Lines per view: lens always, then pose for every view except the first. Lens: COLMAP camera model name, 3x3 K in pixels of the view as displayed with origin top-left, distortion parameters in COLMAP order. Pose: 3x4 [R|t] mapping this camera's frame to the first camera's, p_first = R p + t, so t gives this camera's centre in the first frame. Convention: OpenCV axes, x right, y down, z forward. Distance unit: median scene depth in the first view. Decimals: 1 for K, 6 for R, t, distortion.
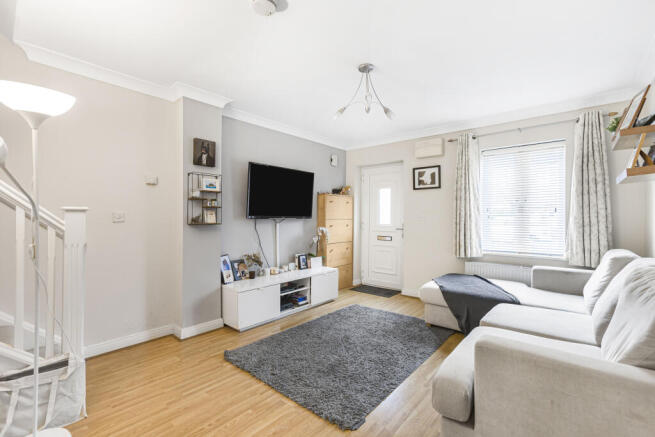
lens RADIAL K [[299.9, 0, 327.8], [0, 299.9, 204.7], [0, 0, 1]] dist [-0.001883, 0.016937]
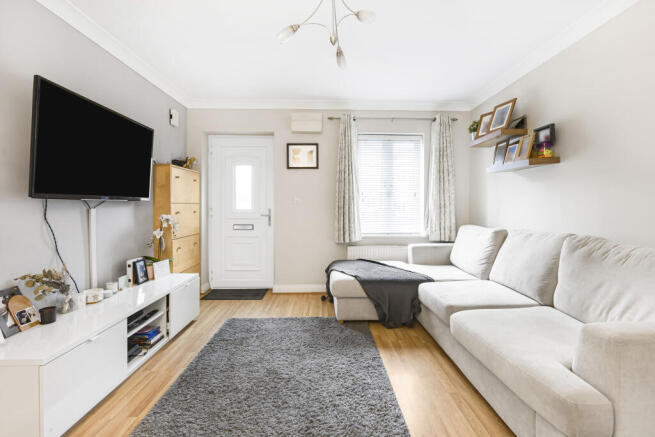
lens RADIAL K [[299.9, 0, 327.8], [0, 299.9, 204.7], [0, 0, 1]] dist [-0.001883, 0.016937]
pose [[0.742111, 0.002501, 0.670273, -0.230784], [-0.027453, 0.999267, 0.026667, 0.030684], [-0.669715, -0.038190, 0.741636, 0.324021]]
